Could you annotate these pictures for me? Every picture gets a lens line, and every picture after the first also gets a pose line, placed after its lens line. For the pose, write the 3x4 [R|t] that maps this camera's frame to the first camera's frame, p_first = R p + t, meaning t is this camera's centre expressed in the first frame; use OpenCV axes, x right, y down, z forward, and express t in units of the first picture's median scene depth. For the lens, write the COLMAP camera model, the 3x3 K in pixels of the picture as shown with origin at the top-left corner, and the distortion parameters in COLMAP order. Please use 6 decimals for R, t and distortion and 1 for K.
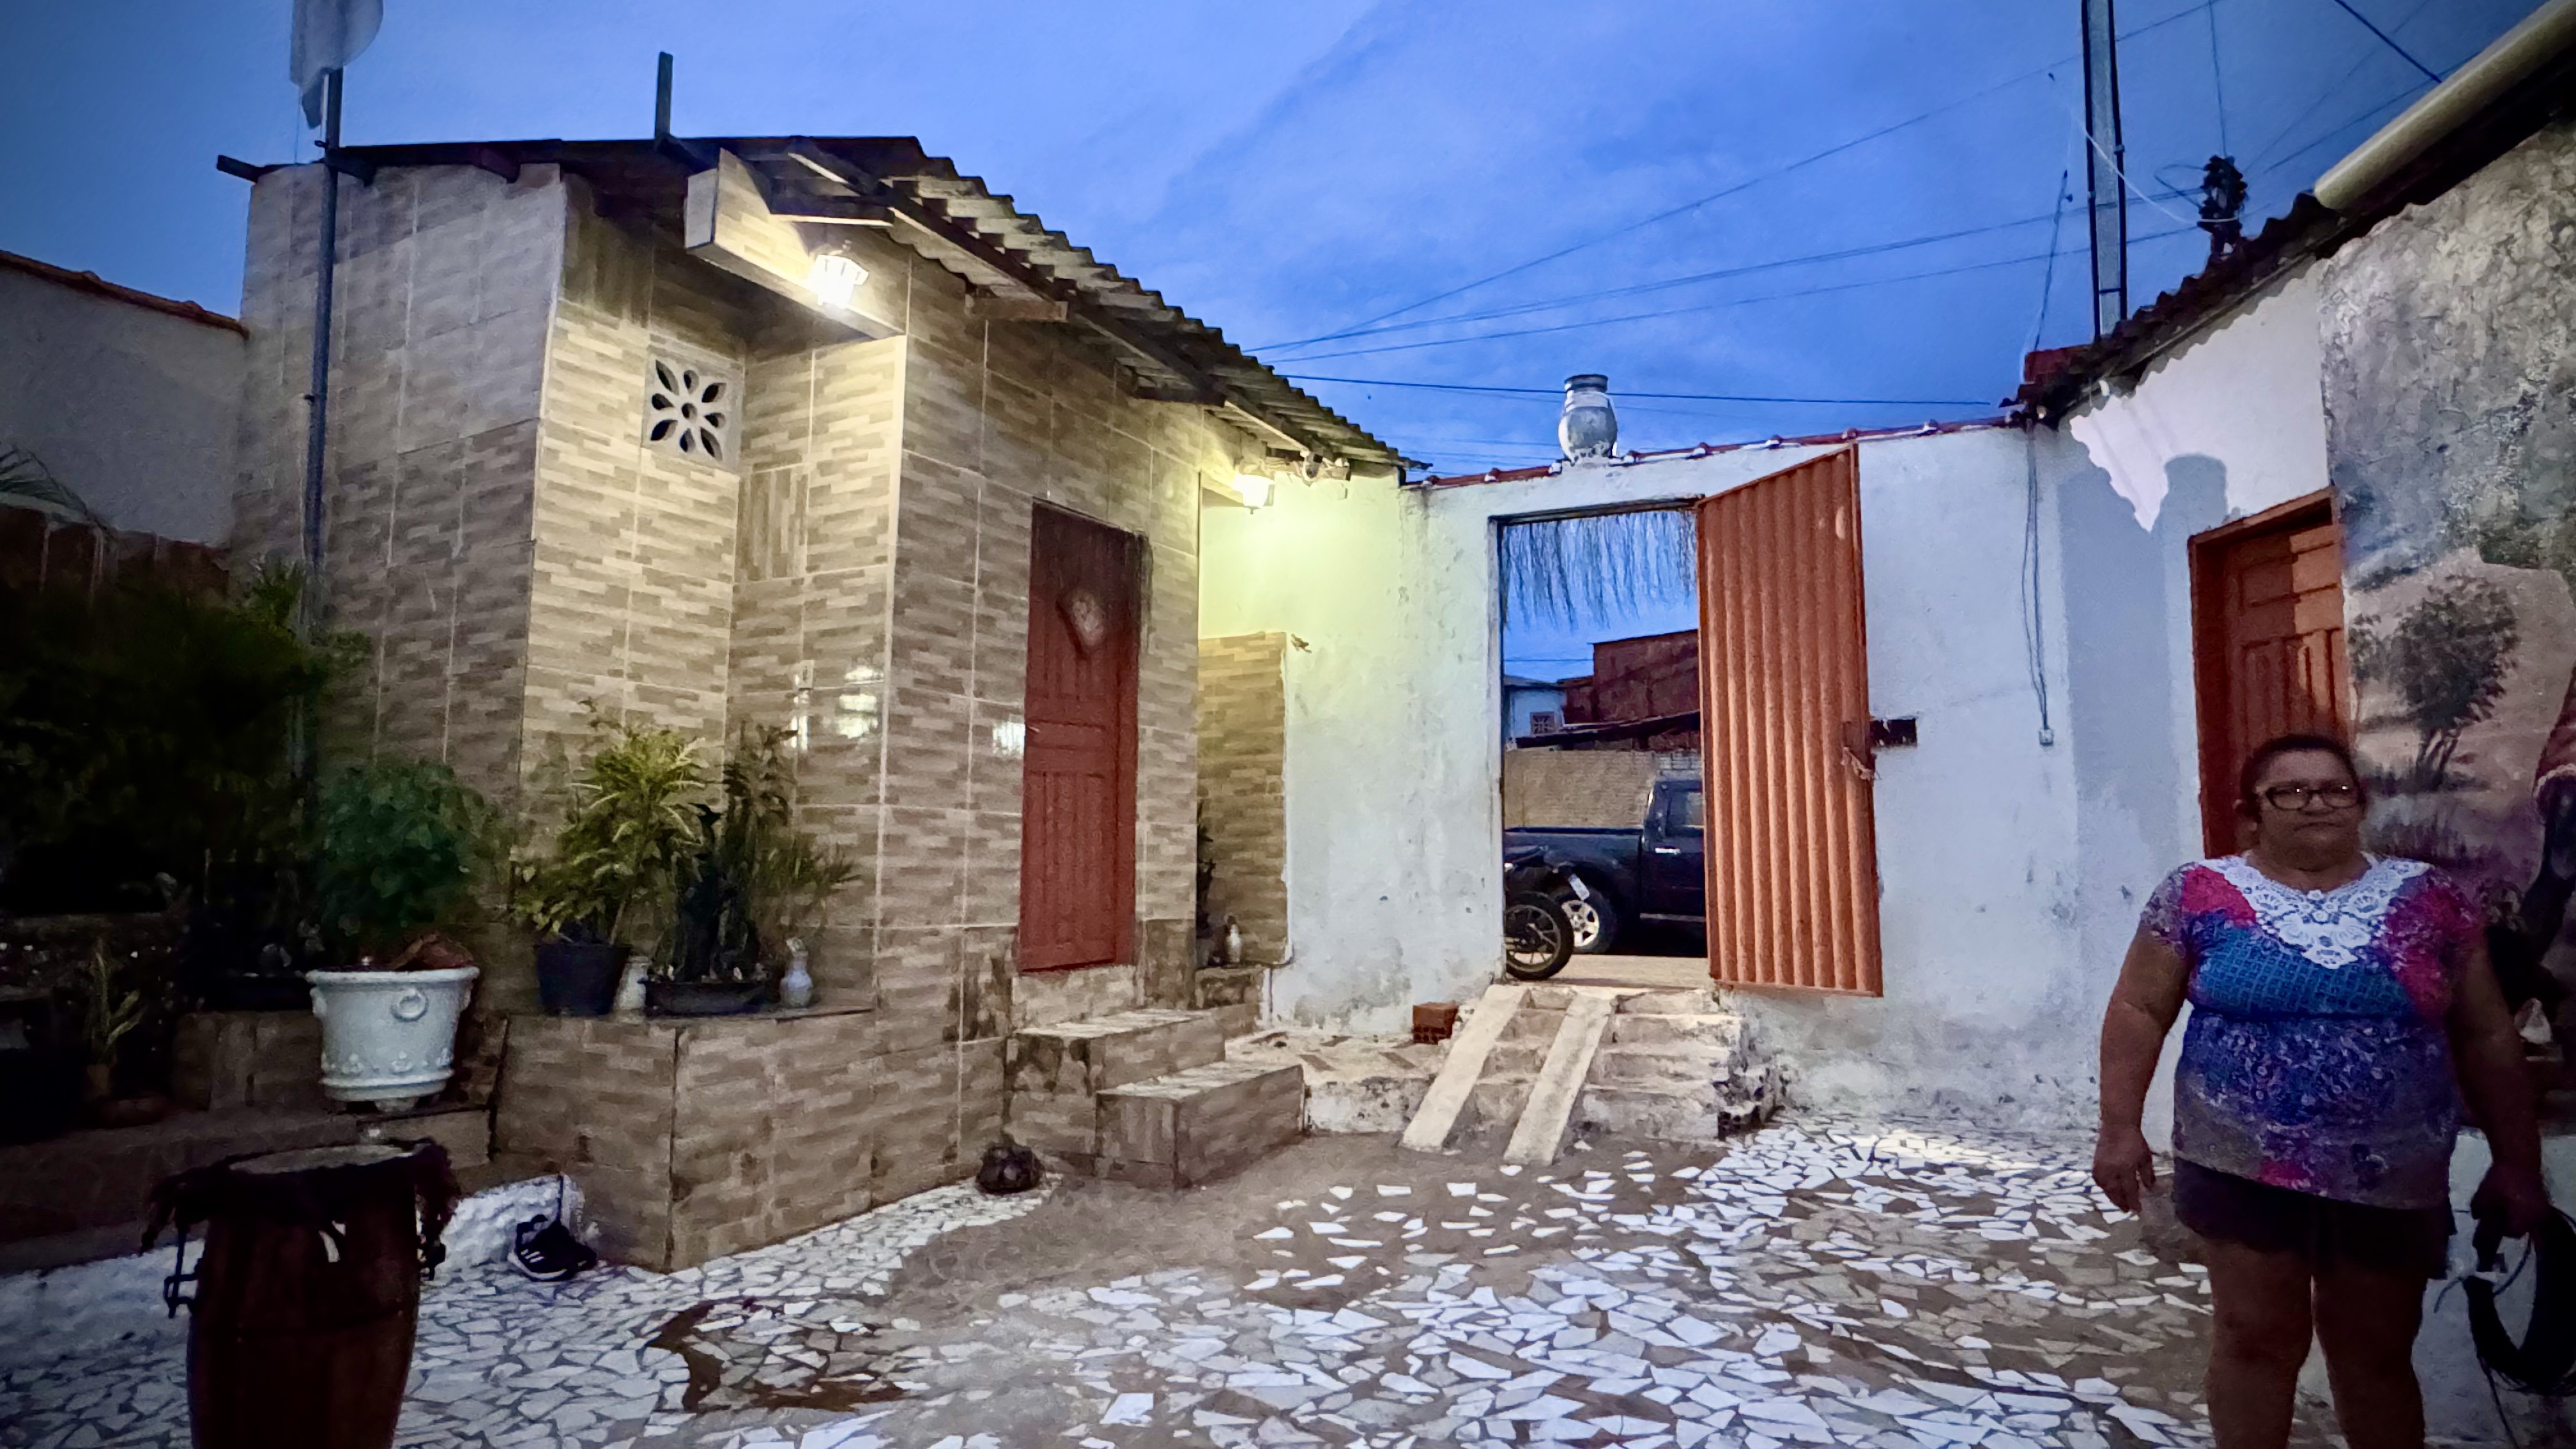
lens RADIAL K [[1524.8, 0, 1288.0], [0, 1524.8, 724.5], [0, 0, 1]] dist [0.033326, 0.000326]
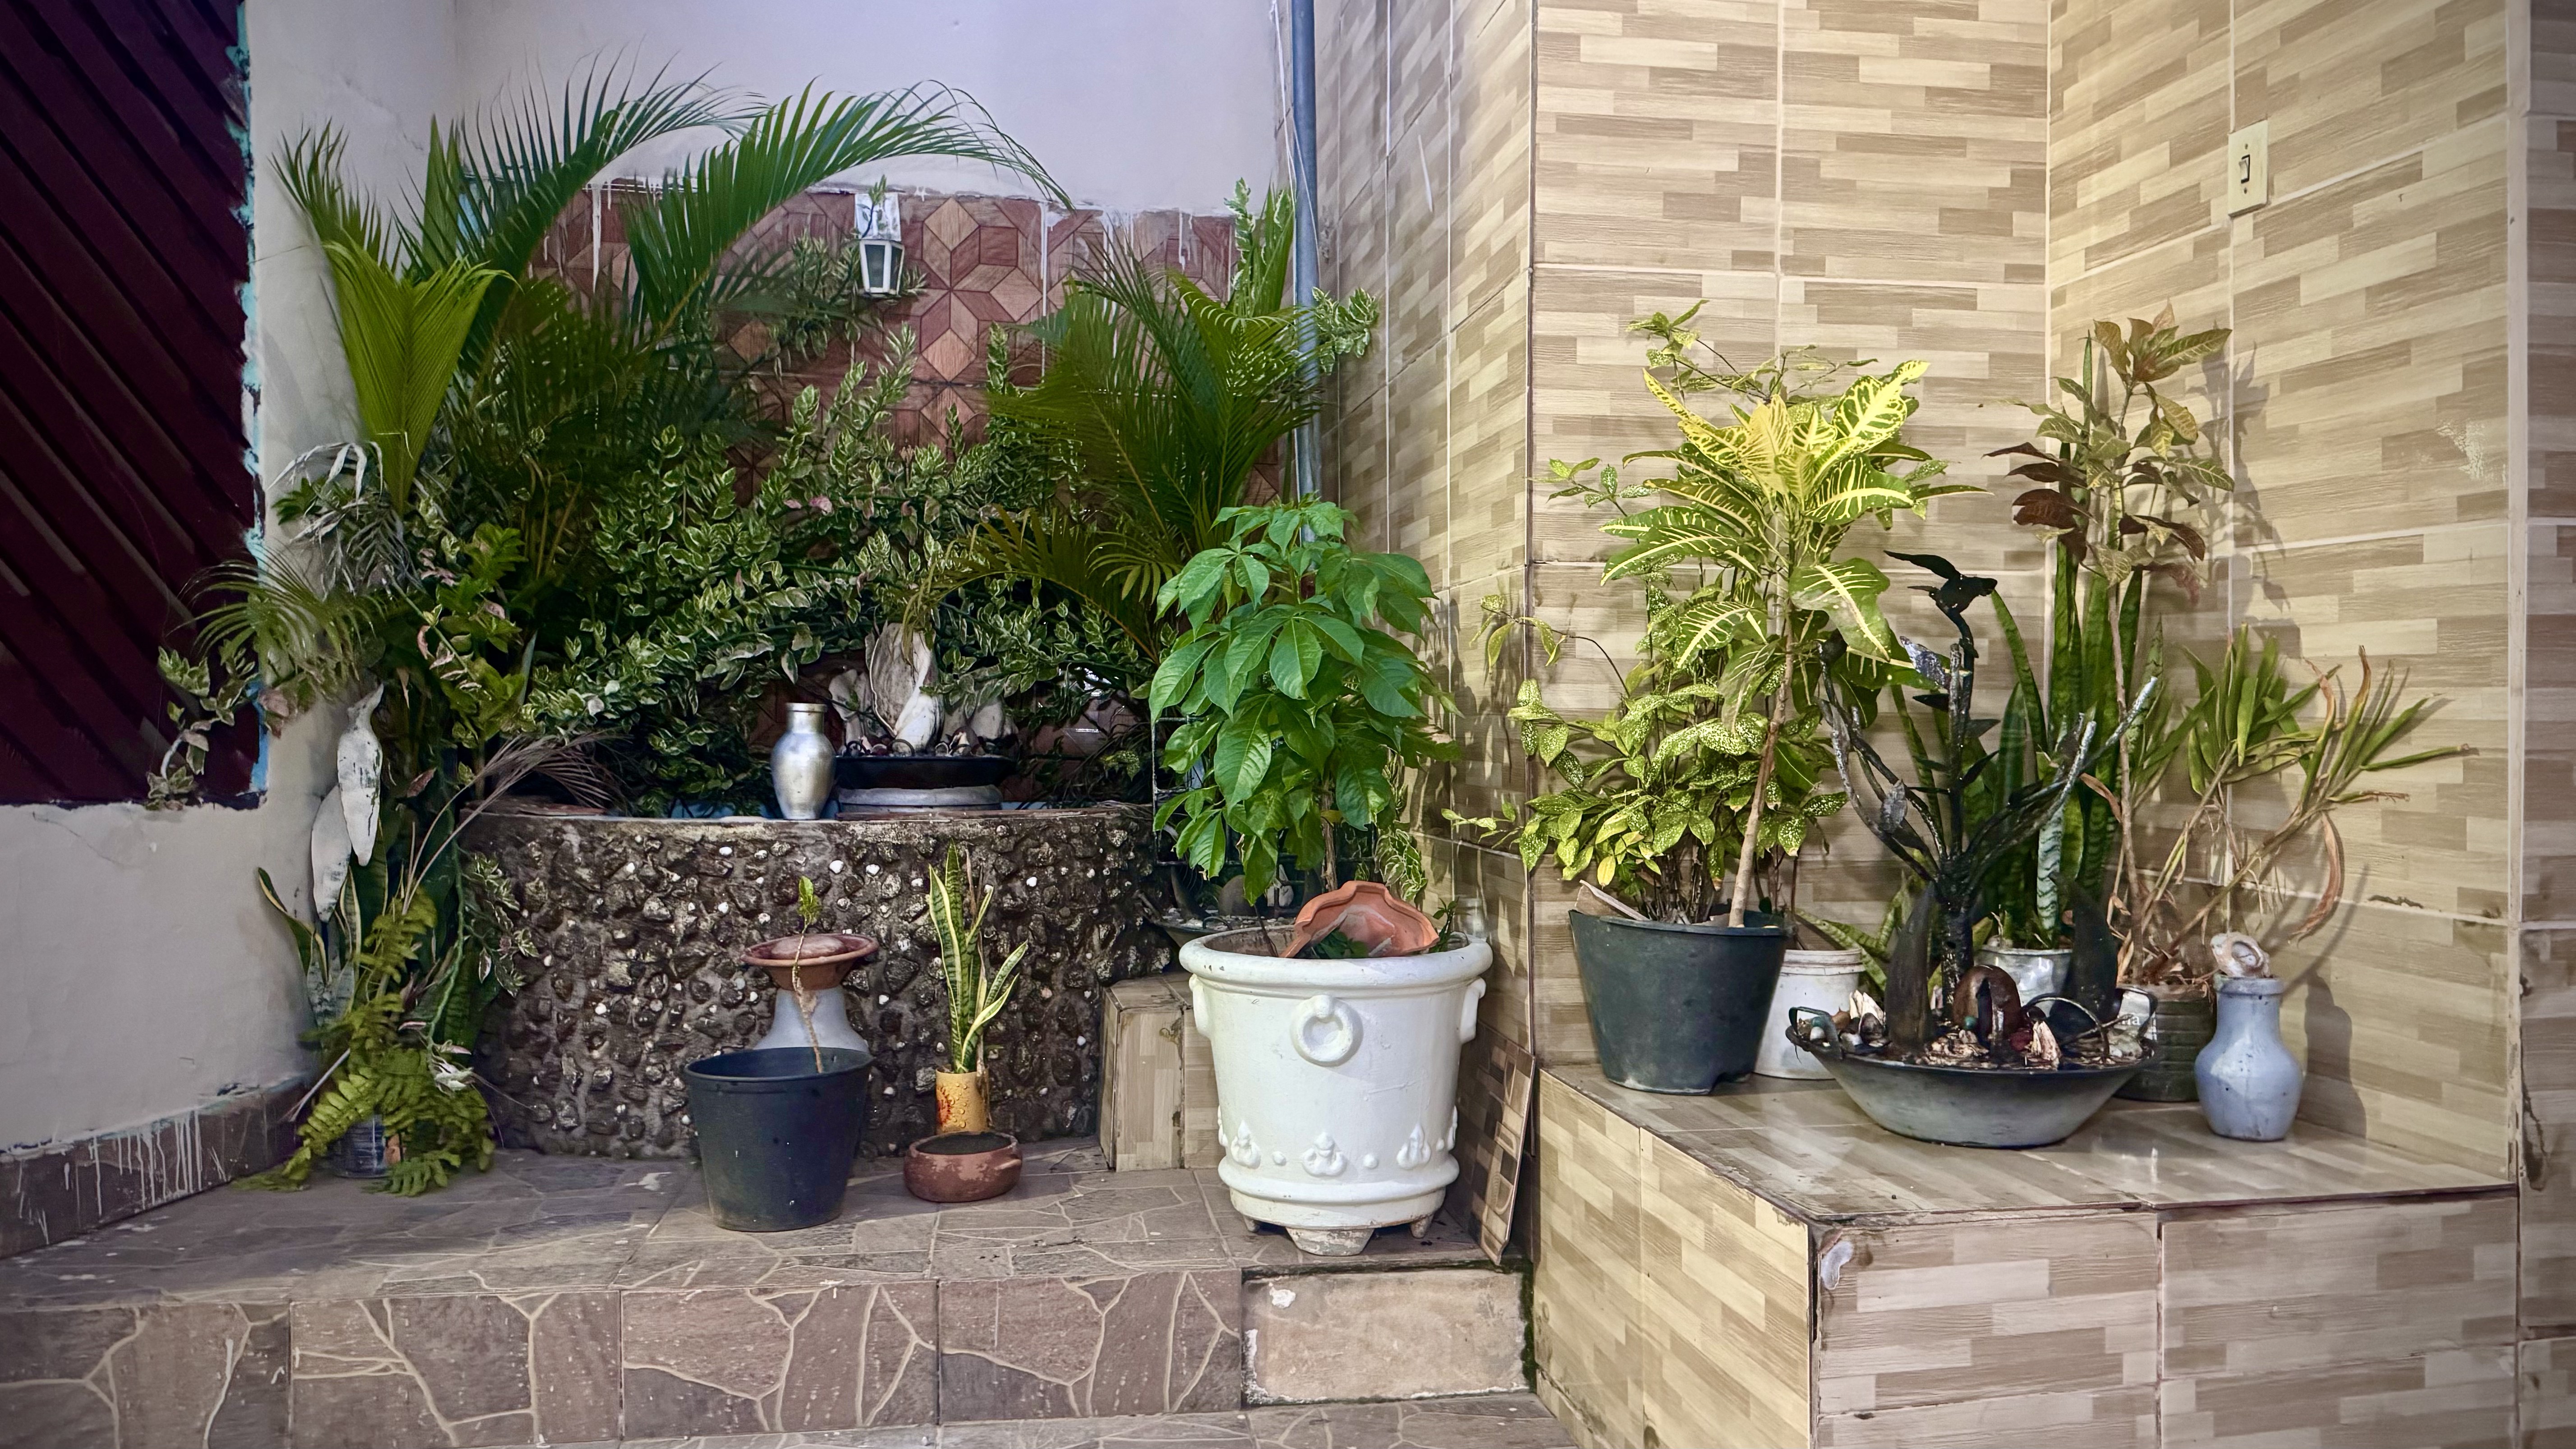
lens RADIAL K [[1790.4, 0, 1280.5], [0, 1790.4, 710.5], [0, 0, 1]] dist [0.079791, -0.115305]
pose [[0.643843, -0.007940, -0.765117, -0.167870], [0.088533, 0.994003, 0.064185, 0.051082], [0.760019, -0.109063, 0.640685, 0.655423]]
